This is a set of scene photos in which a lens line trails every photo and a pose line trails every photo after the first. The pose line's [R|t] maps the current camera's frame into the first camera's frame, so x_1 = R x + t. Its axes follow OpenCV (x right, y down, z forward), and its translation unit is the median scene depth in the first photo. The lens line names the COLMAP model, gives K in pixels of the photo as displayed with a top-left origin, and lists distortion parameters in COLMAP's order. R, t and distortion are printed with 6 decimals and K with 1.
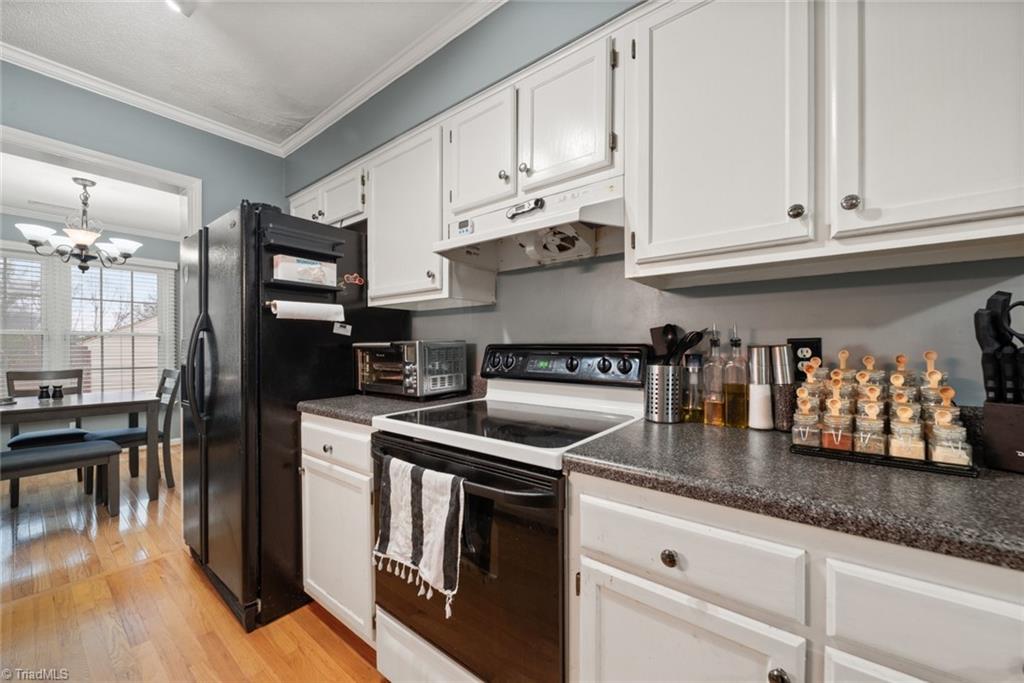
lens RADIAL K [[390.3, 0, 522.8], [0, 390.3, 349.0], [0, 0, 1]] dist [-0.003643, -0.000609]
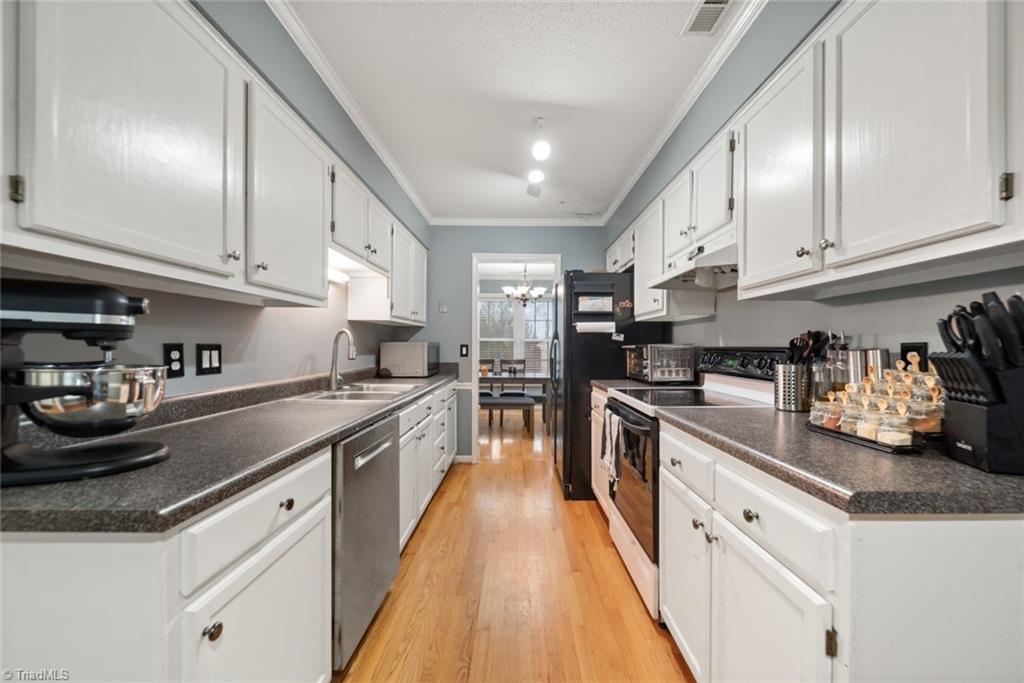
lens RADIAL K [[390.3, 0, 513.7], [0, 390.3, 346.4], [0, 0, 1]] dist [-0.003643, -0.000609]
pose [[0.606295, 0.001949, -0.795237, 0.588110], [-0.009469, 0.999944, -0.004768, -0.001193], [0.795183, 0.010421, 0.606280, -0.319528]]
